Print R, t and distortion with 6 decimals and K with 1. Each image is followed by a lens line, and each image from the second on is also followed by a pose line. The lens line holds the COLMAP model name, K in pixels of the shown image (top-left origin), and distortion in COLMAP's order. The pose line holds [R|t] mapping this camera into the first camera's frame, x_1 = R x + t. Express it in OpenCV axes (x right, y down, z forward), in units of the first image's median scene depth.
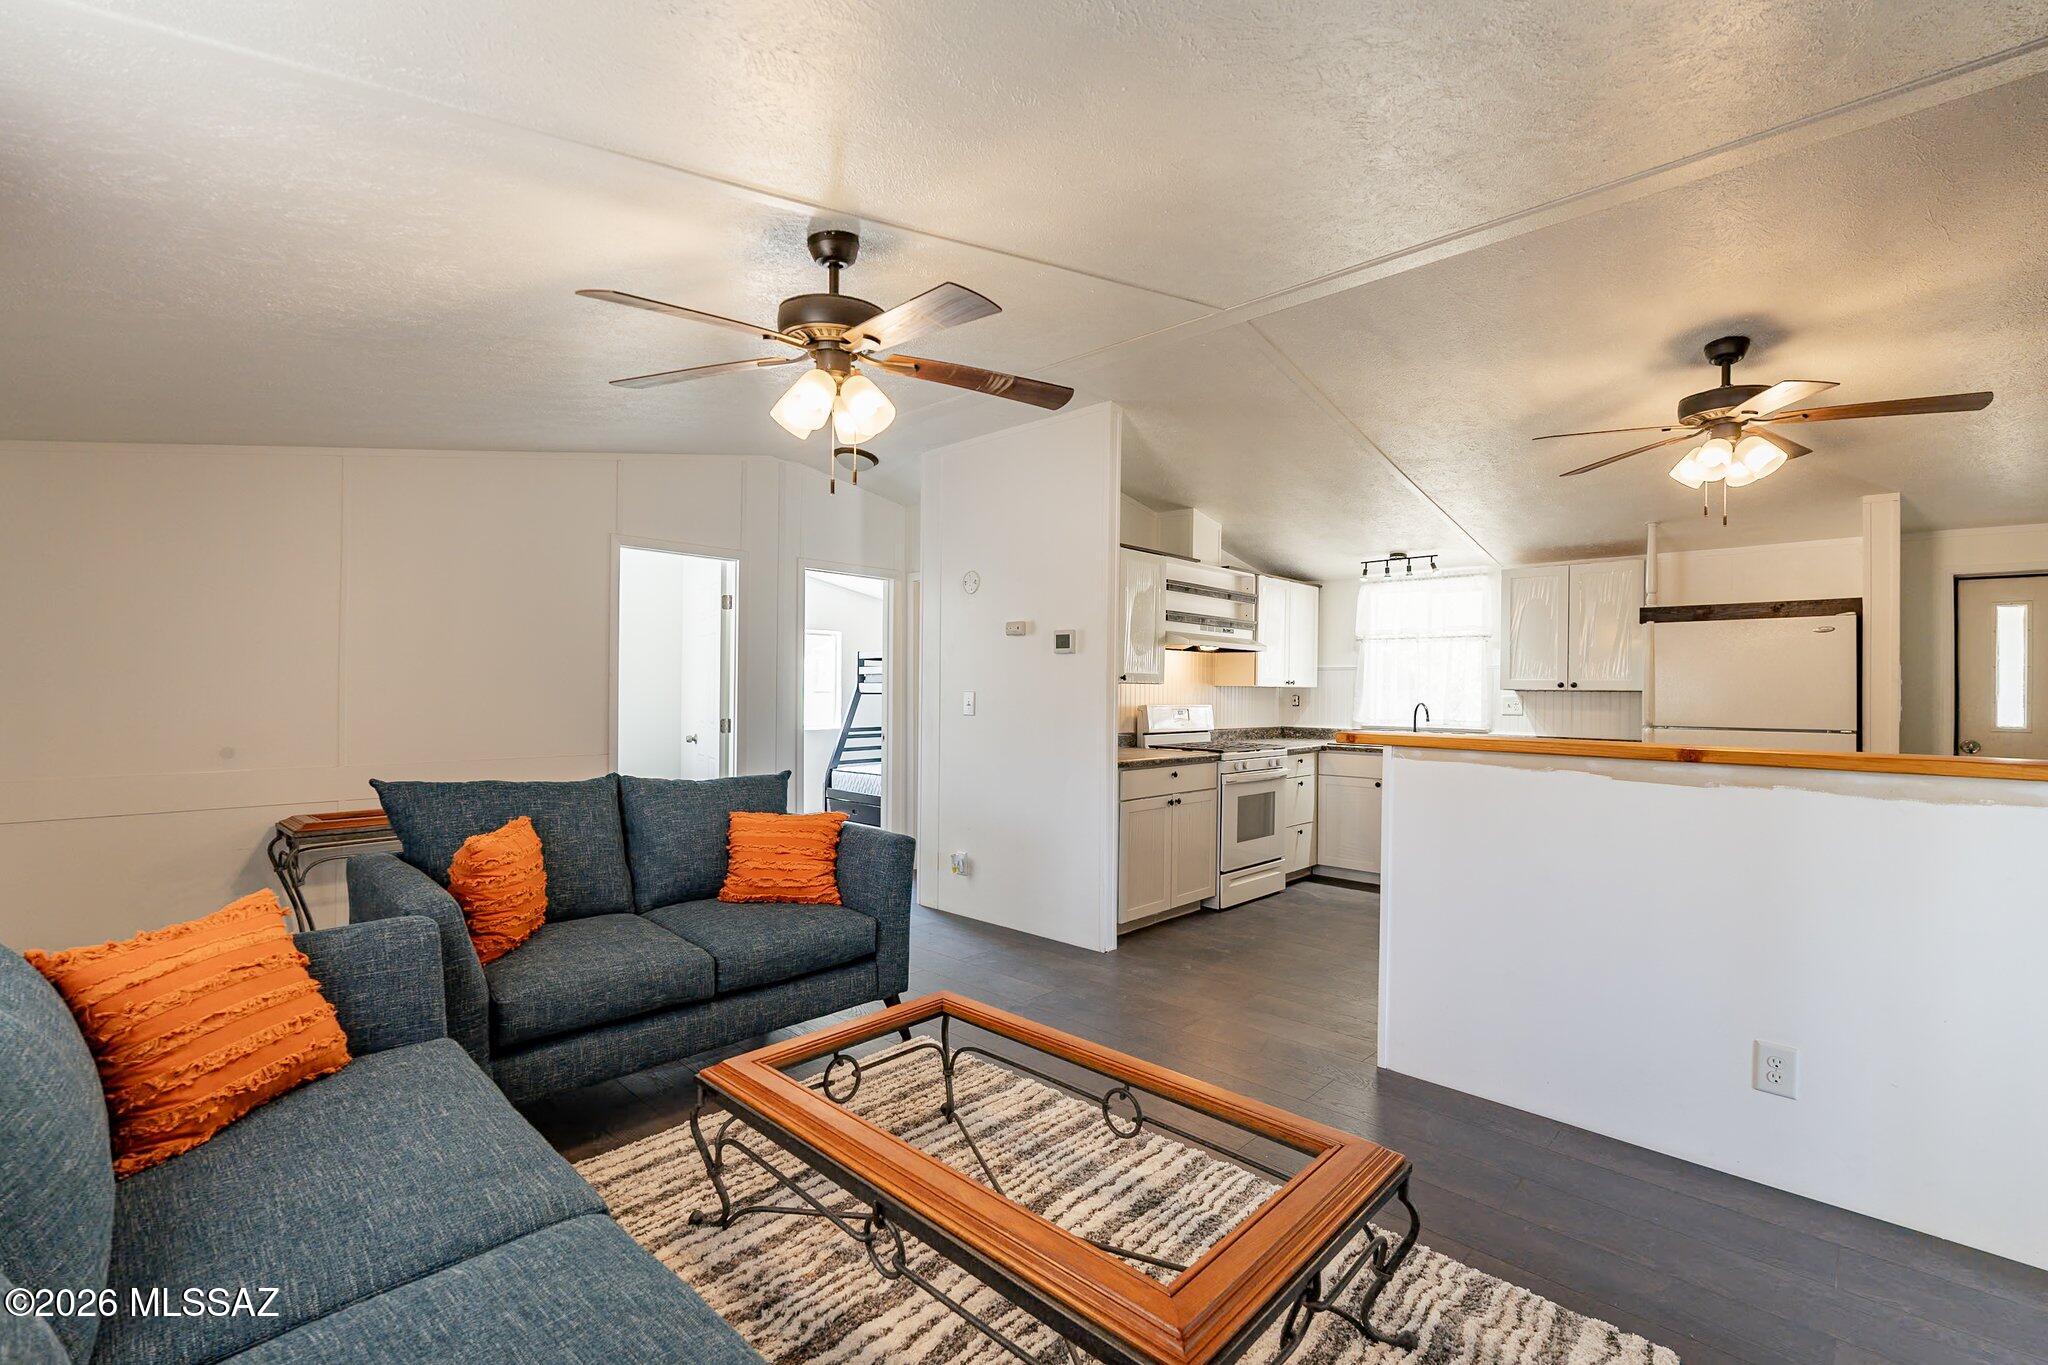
lens RADIAL K [[894.3, 0, 1016.1], [0, 894.3, 685.0], [0, 0, 1]] dist [-0.003691, 0.001282]
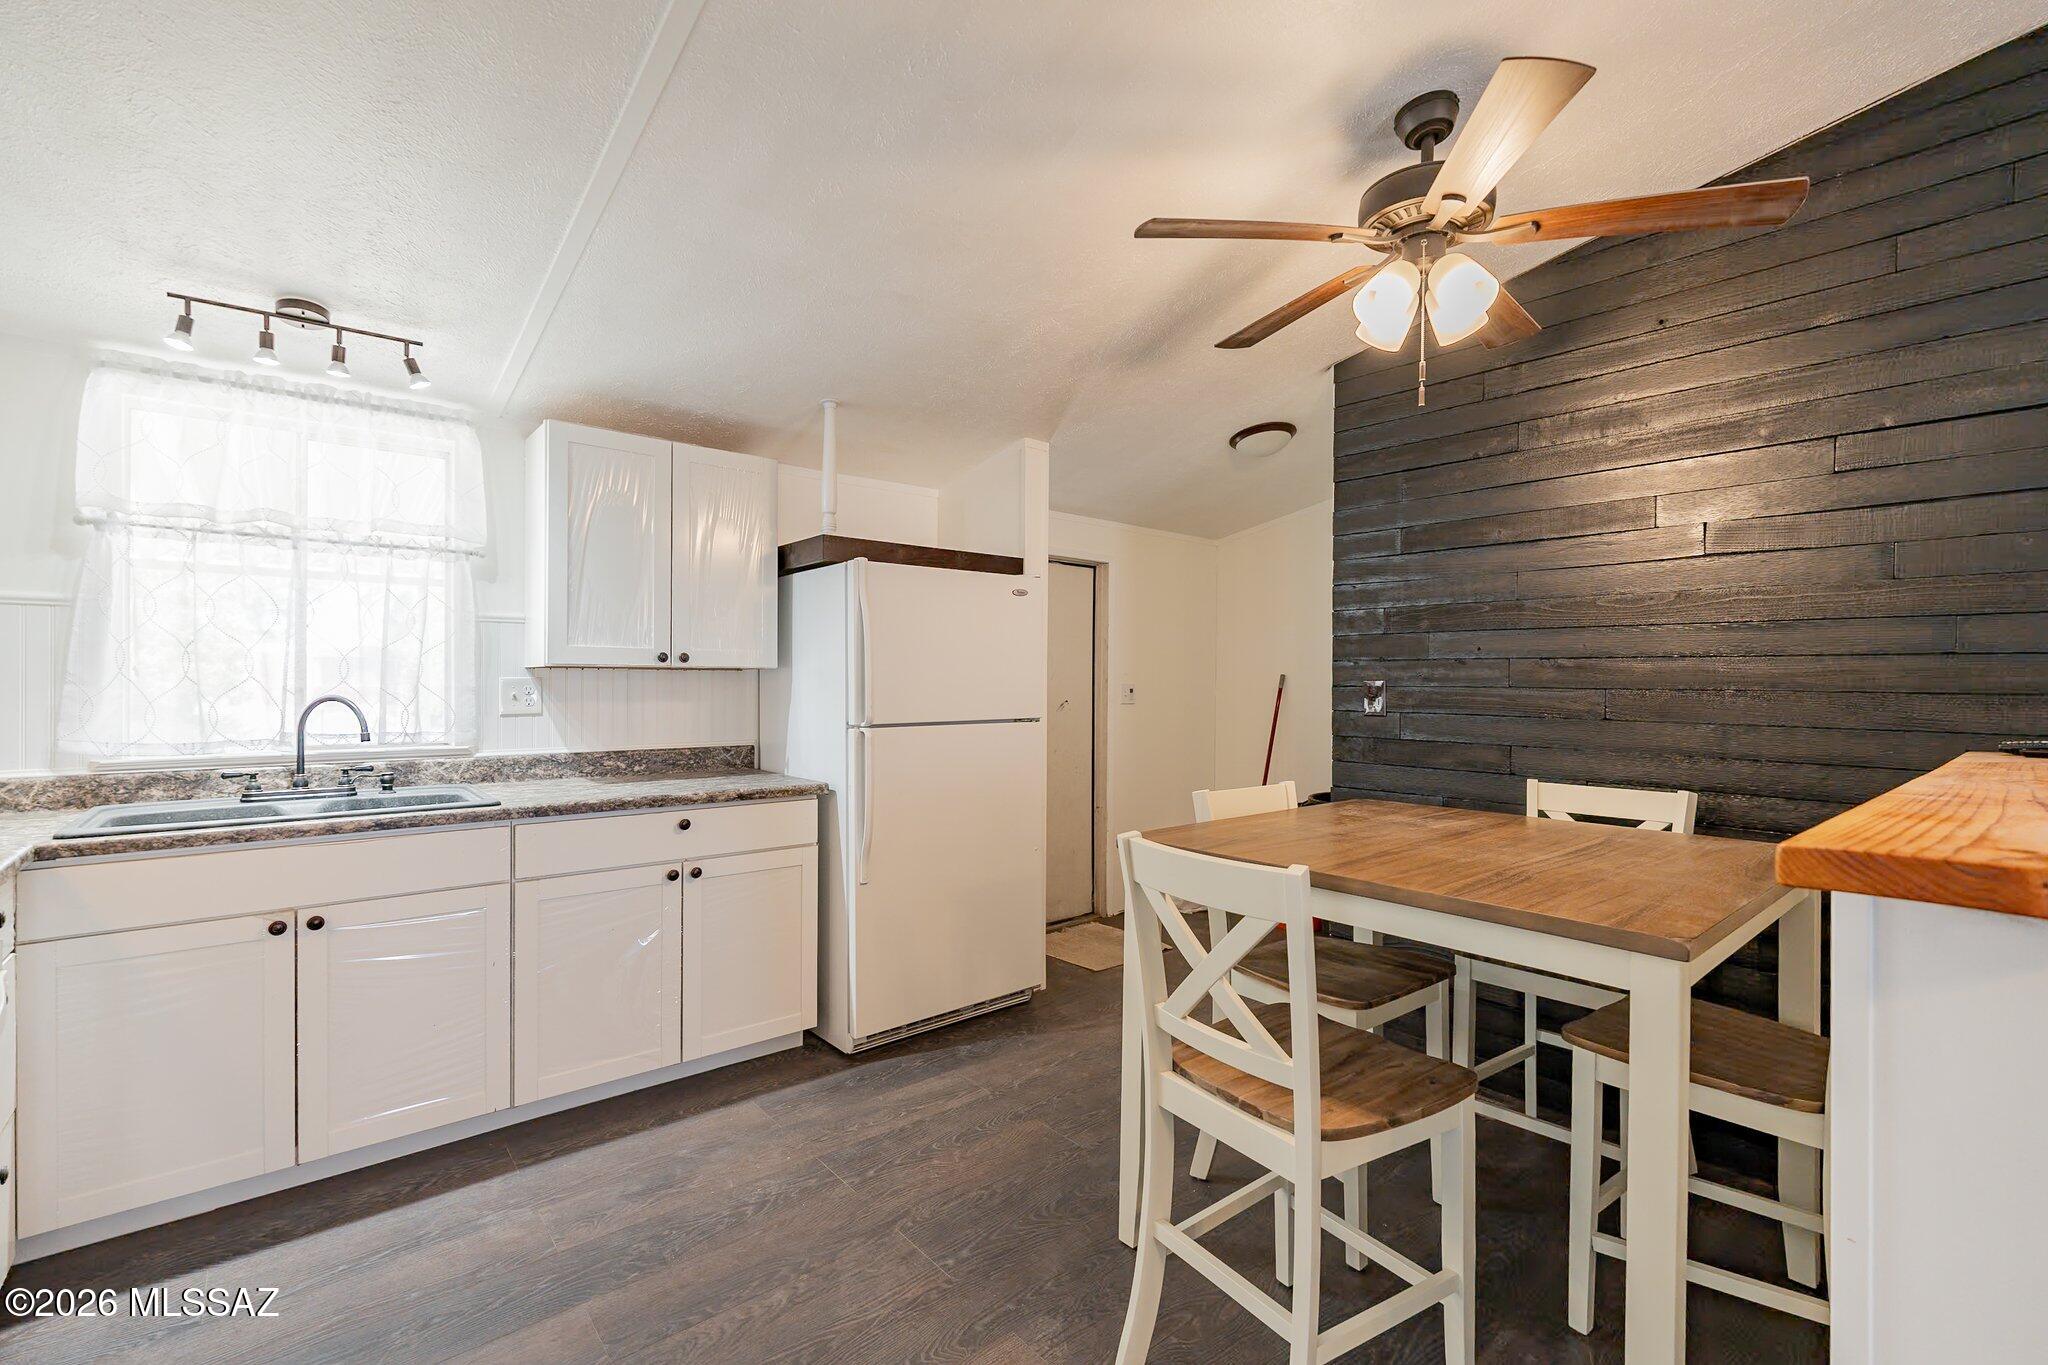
lens RADIAL K [[894.3, 0, 1022.0], [0, 894.3, 683.9], [0, 0, 1]] dist [-0.003691, 0.001282]
pose [[0.108131, -0.015857, 0.994010, 0.084691], [-0.009692, 0.999808, 0.017003, 0.004396], [-0.994089, -0.011472, 0.107956, 0.686864]]
